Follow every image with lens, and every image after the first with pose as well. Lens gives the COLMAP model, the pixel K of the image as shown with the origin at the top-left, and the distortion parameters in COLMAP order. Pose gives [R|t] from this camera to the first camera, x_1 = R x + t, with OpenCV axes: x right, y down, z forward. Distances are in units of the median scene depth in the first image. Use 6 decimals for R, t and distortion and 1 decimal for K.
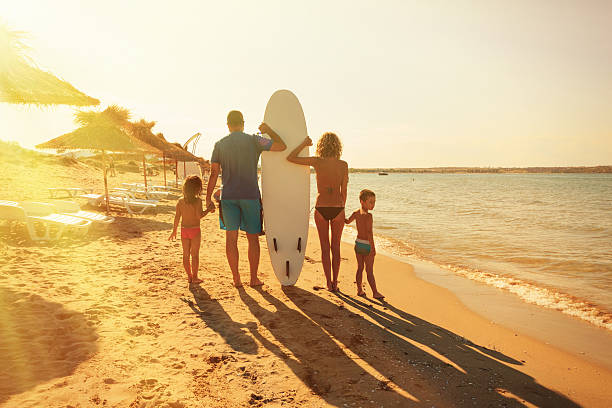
lens RADIAL K [[465.2, 0, 306.0], [0, 465.2, 204.0], [0, 0, 1]] dist [0.000120, -0.000396]
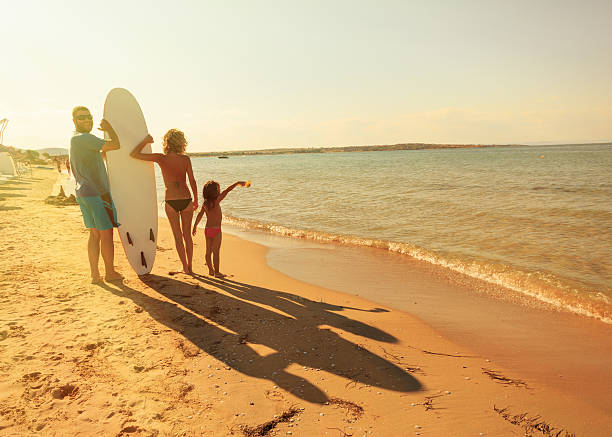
lens RADIAL K [[443.2, 0, 306.9], [0, 443.2, 229.6], [0, 0, 1]] dist [0.005123, 0.001760]
pose [[0.935082, -0.094077, 0.341717, -0.034157], [0.060211, 0.992280, 0.108420, -0.021614], [-0.349279, -0.080807, 0.933528, -0.111326]]
